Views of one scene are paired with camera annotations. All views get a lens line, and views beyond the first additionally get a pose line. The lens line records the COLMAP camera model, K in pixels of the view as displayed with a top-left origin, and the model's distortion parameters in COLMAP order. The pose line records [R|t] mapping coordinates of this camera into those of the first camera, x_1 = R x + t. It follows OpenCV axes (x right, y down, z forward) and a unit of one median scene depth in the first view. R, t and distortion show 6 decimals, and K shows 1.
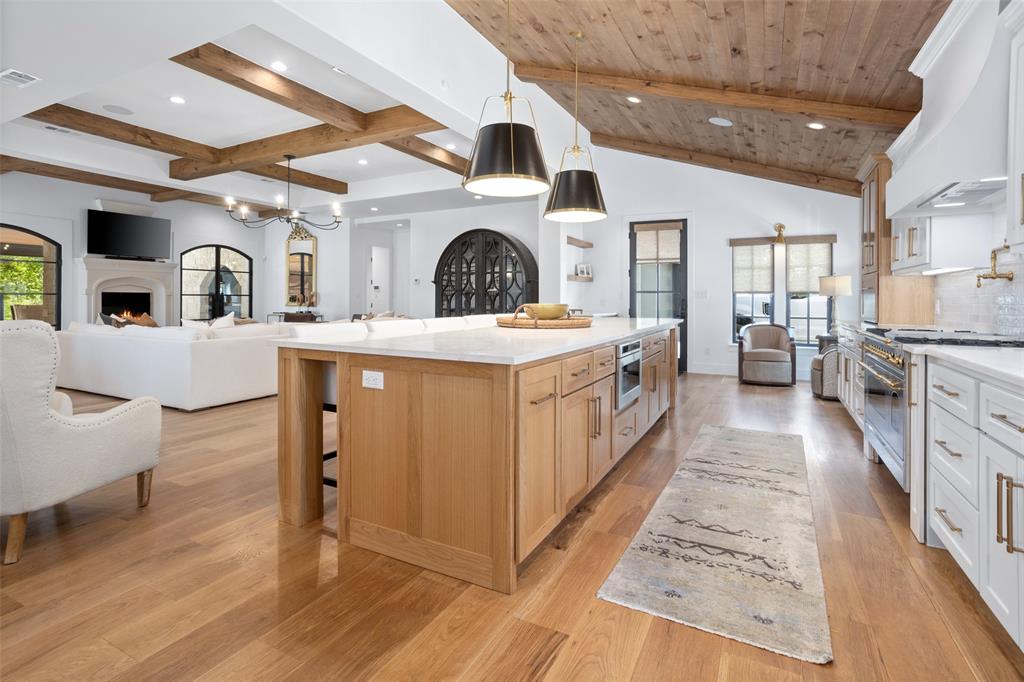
lens RADIAL K [[500.7, 0, 512.2], [0, 500.7, 299.8], [0, 0, 1]] dist [-0.037487, 0.023463]
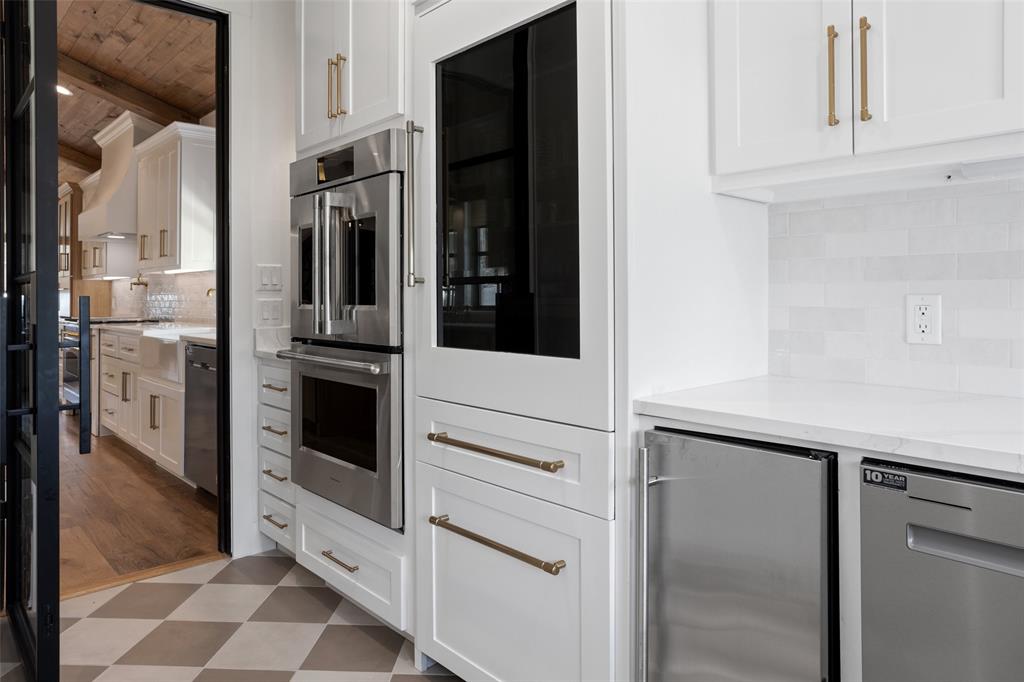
lens RADIAL K [[635.4, 0, 498.7], [0, 635.4, 302.4], [0, 0, 1]] dist [-0.026558, 0.018766]
pose [[0.328868, 0.000122, 0.944376, -0.566908], [-0.000103, 1.000000, -0.000093, 0.014649], [-0.944376, -0.000067, 0.328868, -0.752604]]
